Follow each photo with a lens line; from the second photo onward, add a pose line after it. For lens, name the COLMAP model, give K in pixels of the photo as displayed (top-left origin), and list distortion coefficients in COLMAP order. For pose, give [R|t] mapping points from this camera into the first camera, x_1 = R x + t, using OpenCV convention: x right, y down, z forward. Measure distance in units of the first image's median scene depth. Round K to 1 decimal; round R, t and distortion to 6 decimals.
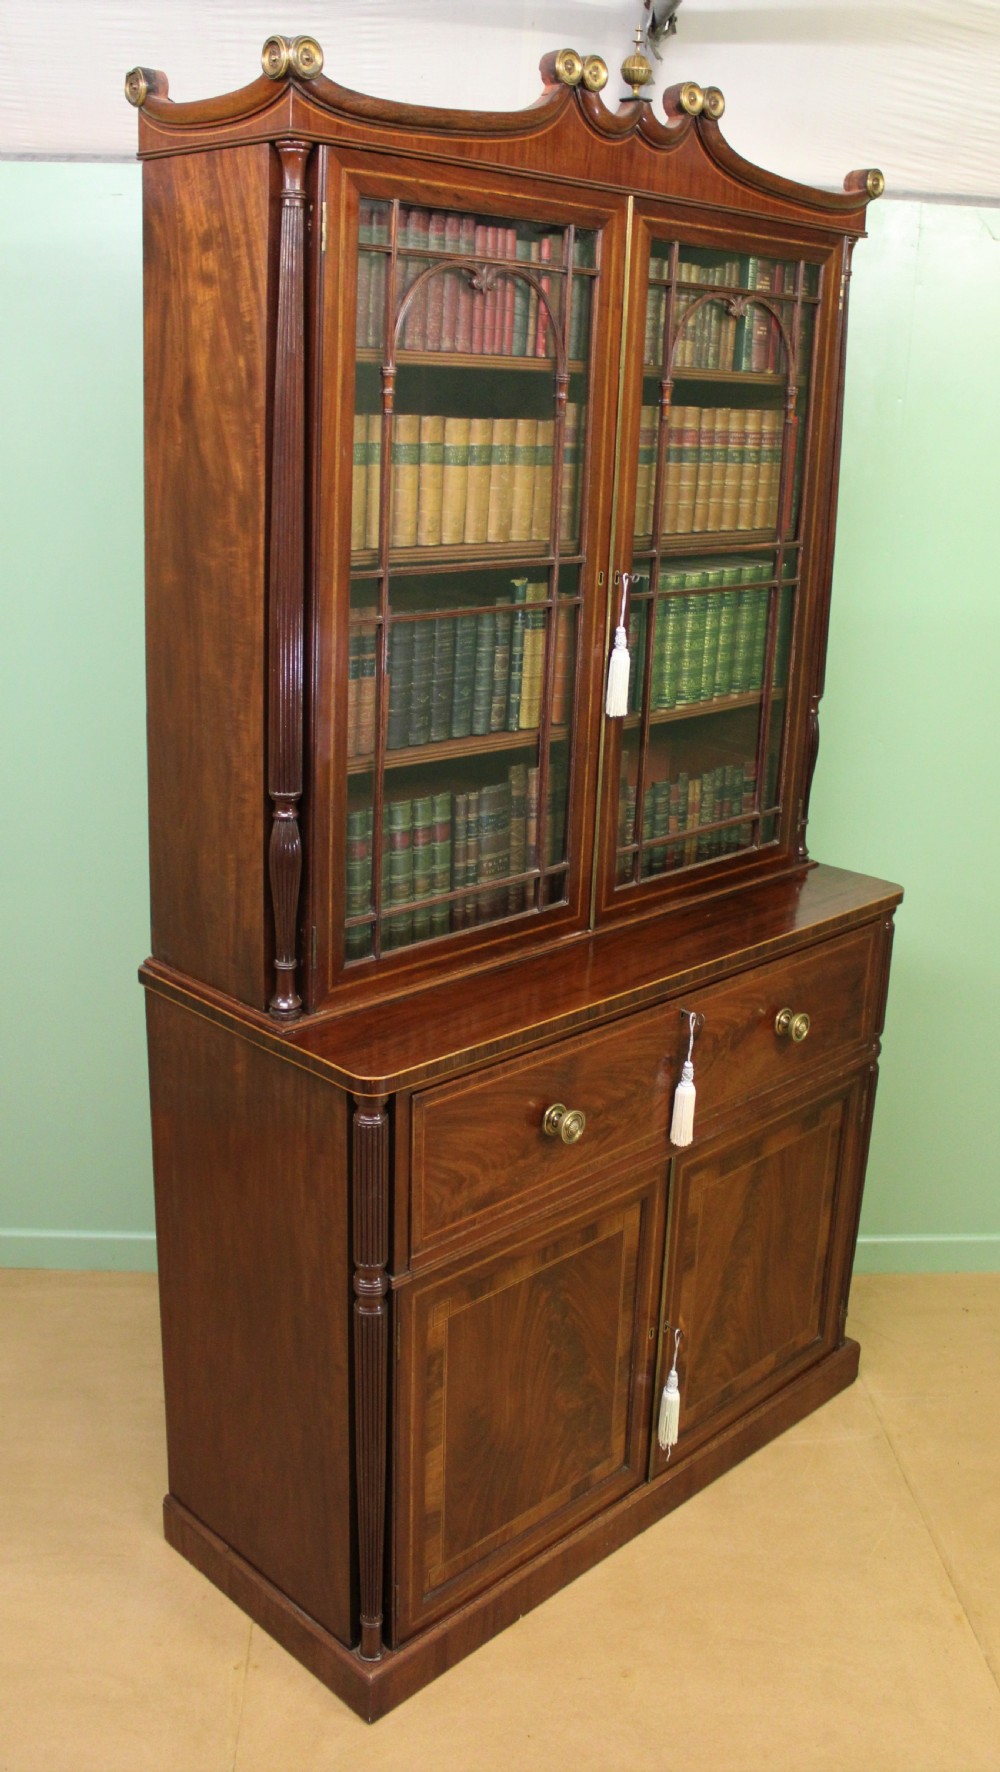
lens RADIAL K [[1605.0, 0, 505.0], [0, 1605.0, 828.7], [0, 0, 1]] dist [-0.179300, 0.167039]
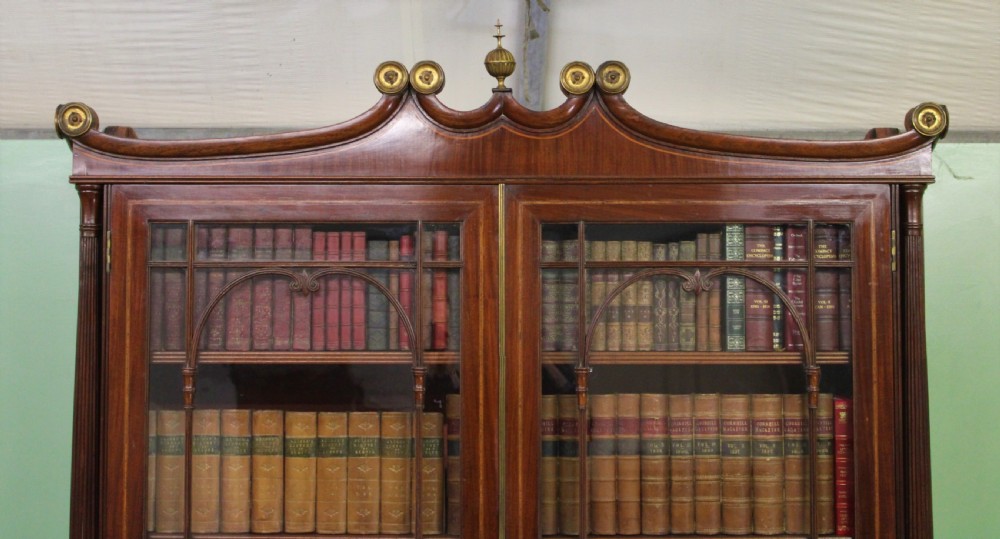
lens RADIAL K [[1791.6, 0, 485.6], [0, 1791.6, 167.1], [0, 0, 1]] dist [-0.016675, -0.000400]
pose [[0.703721, -0.092542, -0.704424, 0.868395], [-0.163838, 0.943621, -0.287640, -0.086961], [0.691328, 0.317830, 0.648884, 0.253412]]
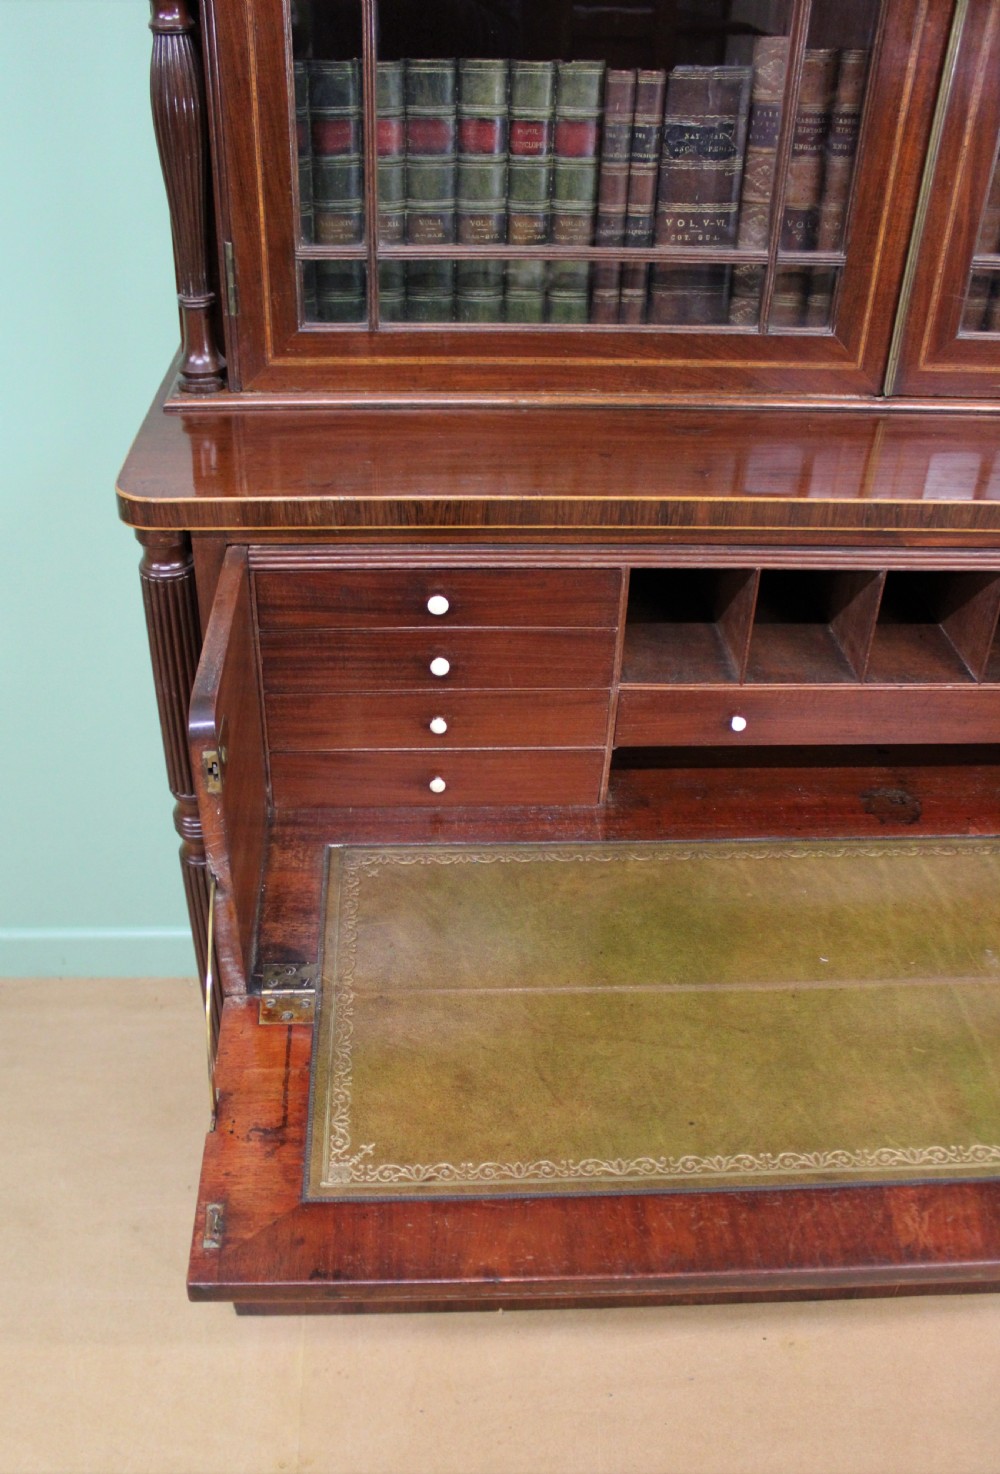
lens RADIAL K [[1336.3, 0, 452.7], [0, 1336.3, 797.2], [0, 0, 1]] dist [-0.163561, 0.144273]
pose [[0.729795, 0.380512, -0.567987, 0.281330], [-0.166824, 0.904798, 0.391804, 0.042191], [0.663000, -0.191183, 0.723796, 0.625753]]
